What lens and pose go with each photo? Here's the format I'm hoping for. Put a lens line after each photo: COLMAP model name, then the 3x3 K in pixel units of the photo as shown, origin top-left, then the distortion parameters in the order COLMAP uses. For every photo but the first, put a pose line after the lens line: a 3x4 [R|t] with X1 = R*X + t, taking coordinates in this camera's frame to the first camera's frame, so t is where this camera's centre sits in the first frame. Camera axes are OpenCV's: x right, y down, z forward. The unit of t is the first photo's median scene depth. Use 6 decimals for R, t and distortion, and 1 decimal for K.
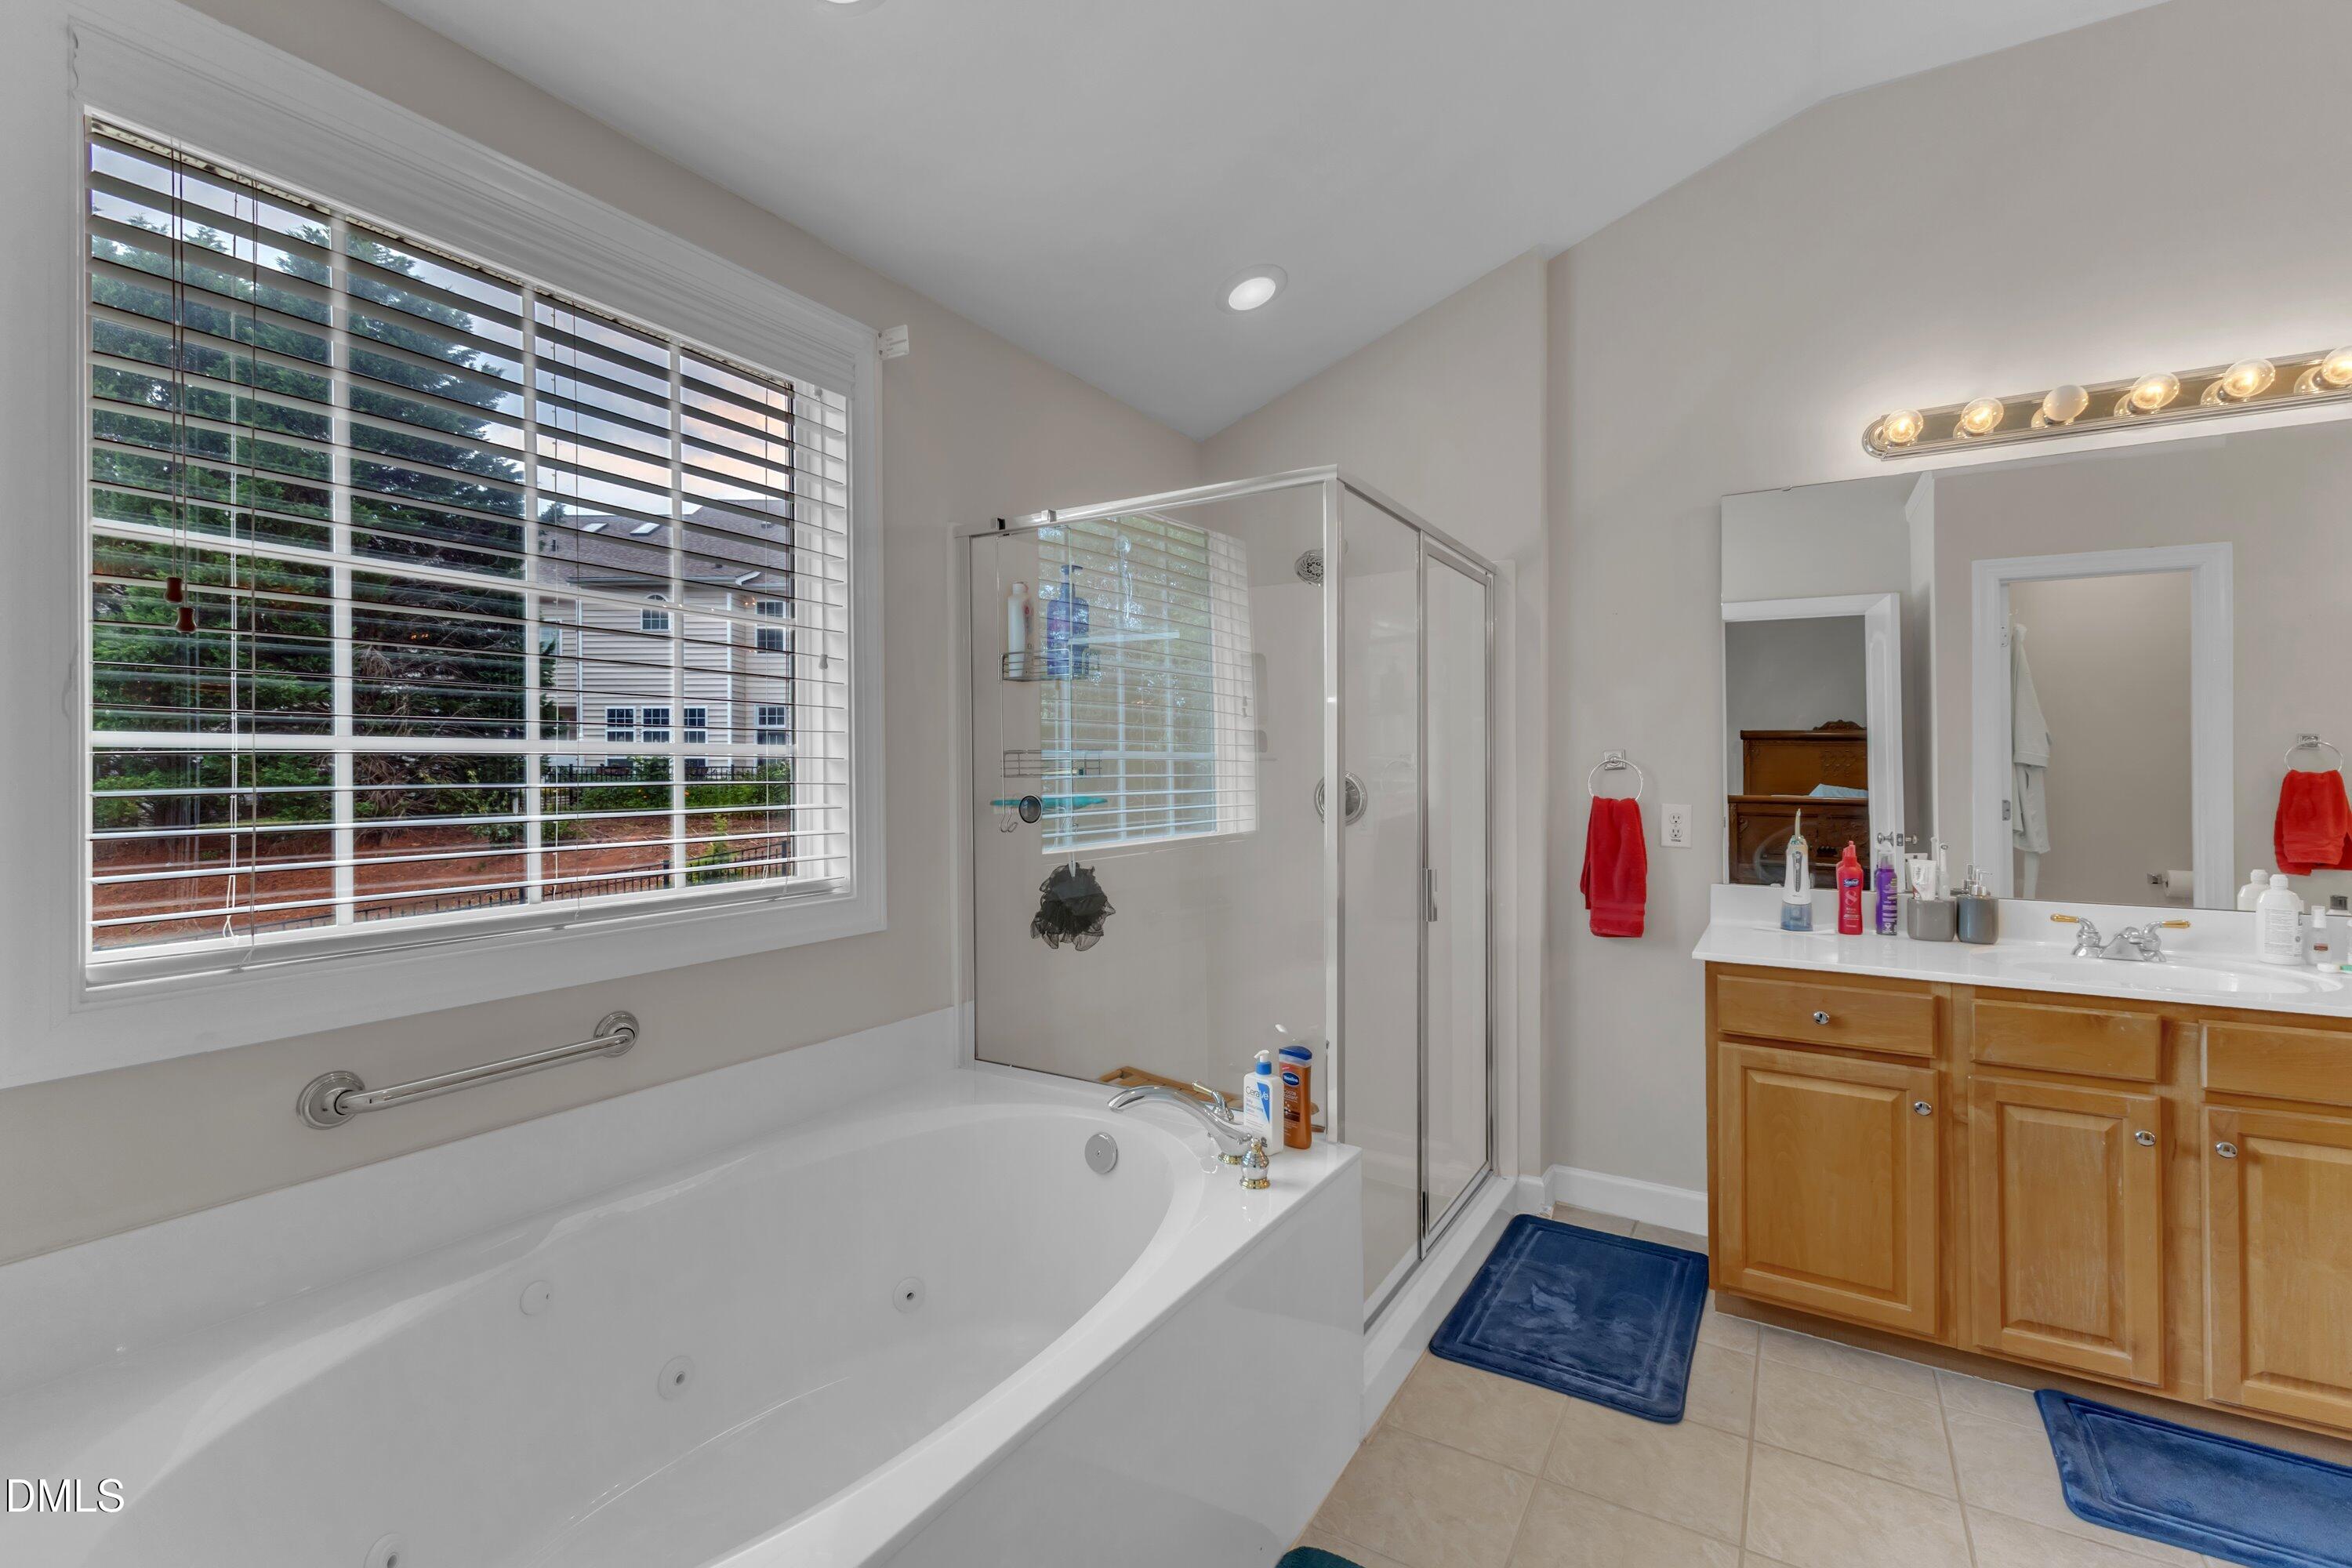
lens RADIAL K [[1014.8, 0, 1170.1], [0, 1014.8, 765.4], [0, 0, 1]] dist [0.014592, -0.003425]
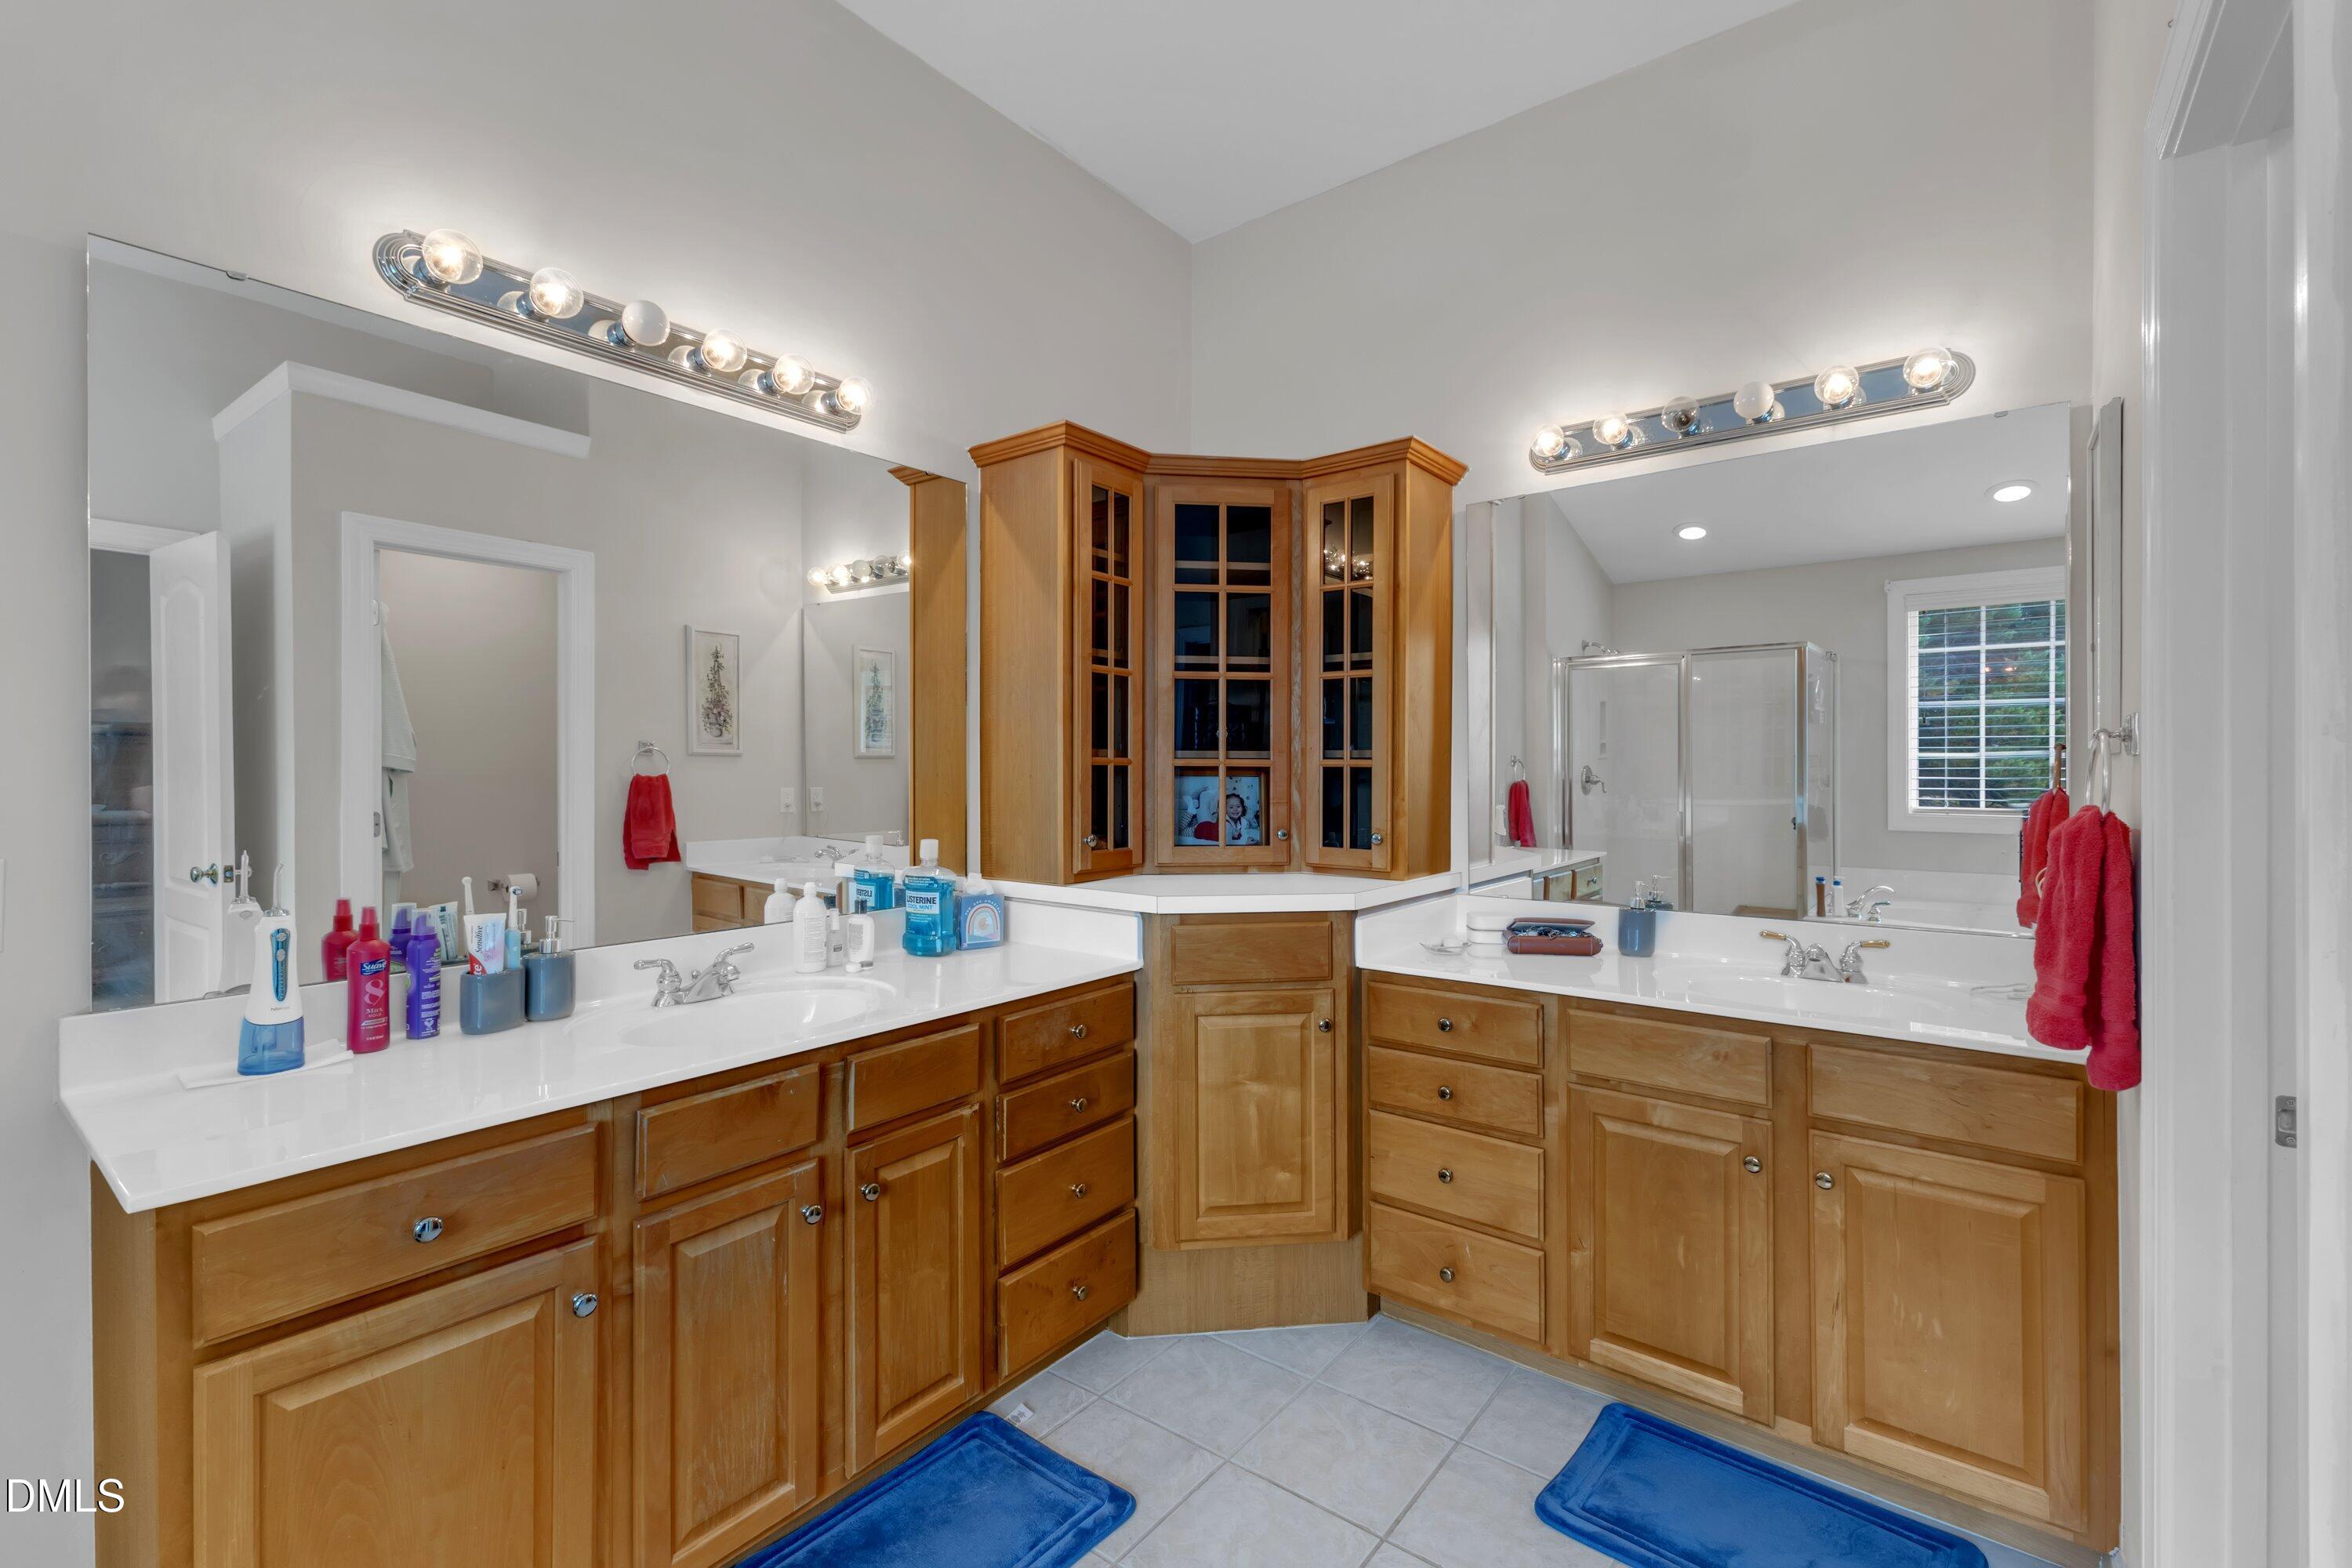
lens RADIAL K [[1014.8, 0, 1154.9], [0, 1014.8, 768.7], [0, 0, 1]] dist [0.014592, -0.003425]
pose [[0.109275, -0.002982, 0.994007, 0.114039], [0.000208, 0.999996, 0.002977, -0.005900], [-0.994012, -0.000119, 0.109275, 0.490708]]
